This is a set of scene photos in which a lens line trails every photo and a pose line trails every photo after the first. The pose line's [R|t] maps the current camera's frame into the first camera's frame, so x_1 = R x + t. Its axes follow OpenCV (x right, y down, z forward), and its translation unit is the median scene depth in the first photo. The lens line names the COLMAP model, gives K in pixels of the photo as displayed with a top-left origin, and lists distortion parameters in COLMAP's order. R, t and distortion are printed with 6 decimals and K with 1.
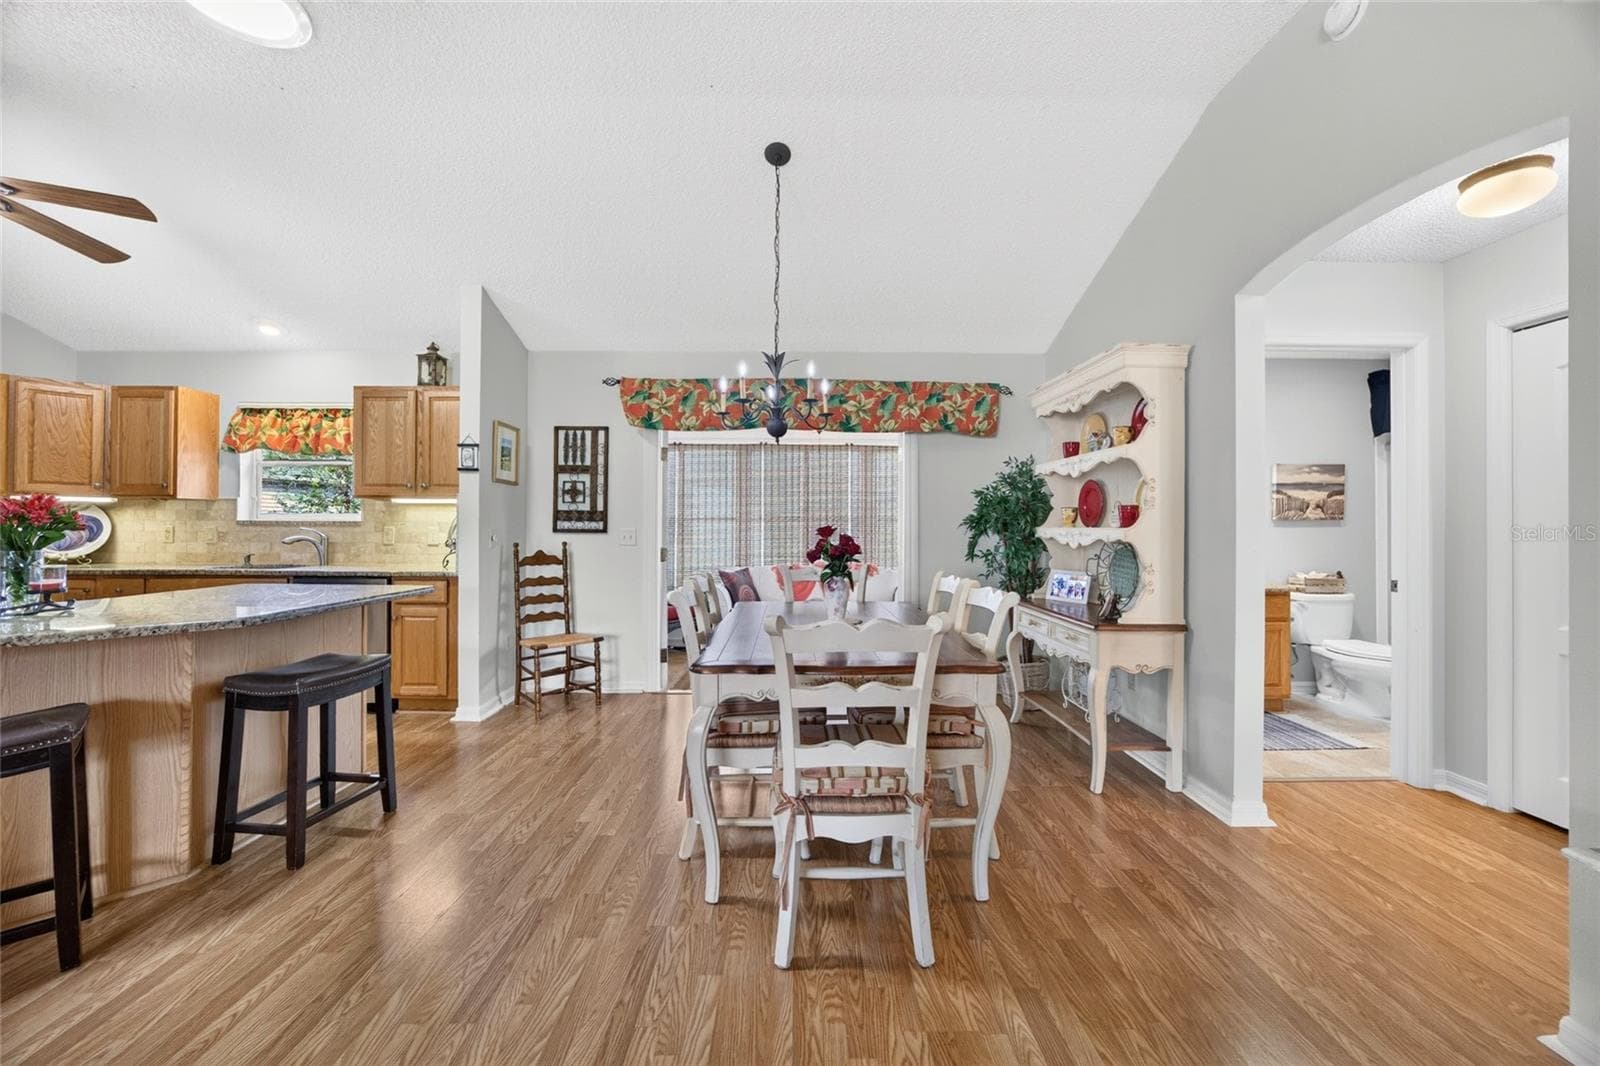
lens RADIAL K [[615.0, 0, 795.1], [0, 615.0, 520.4], [0, 0, 1]] dist [-0.025812, 0.006916]
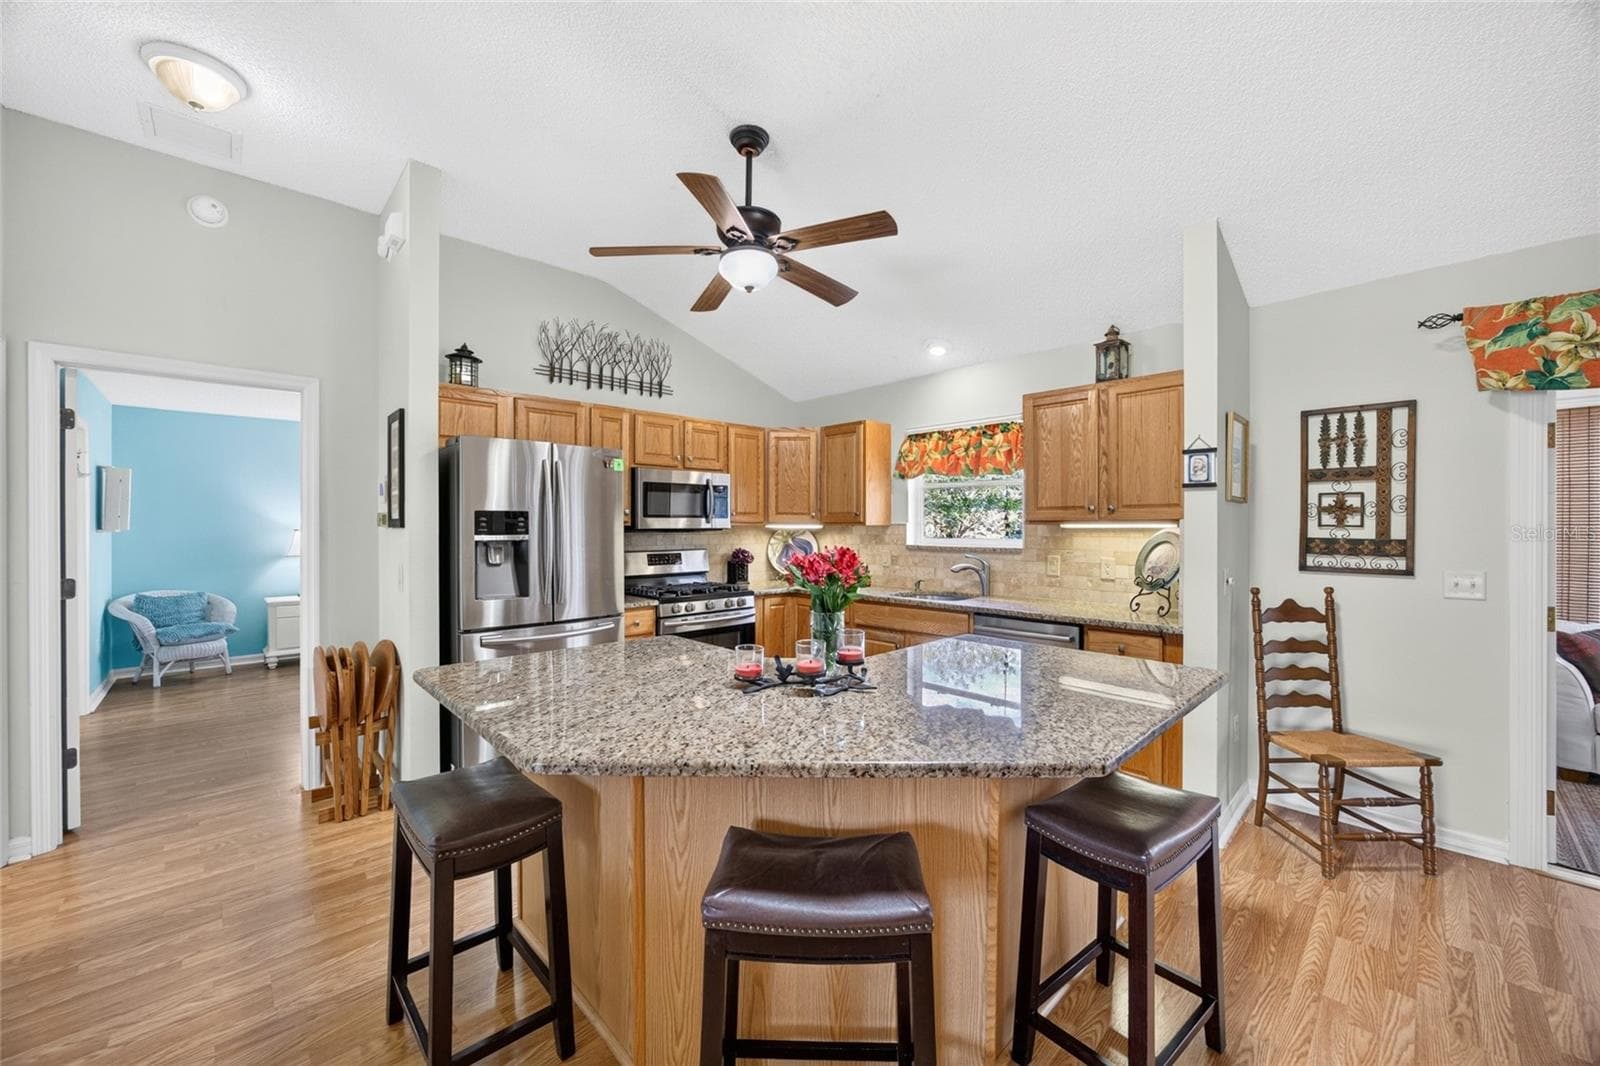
lens RADIAL K [[615.0, 0, 793.1], [0, 615.0, 525.6], [0, 0, 1]] dist [-0.025812, 0.006916]
pose [[0.682344, -0.004752, -0.731016, -0.300455], [0.009045, 0.999957, 0.001942, -0.037460], [0.730975, -0.007938, 0.682358, 0.154235]]
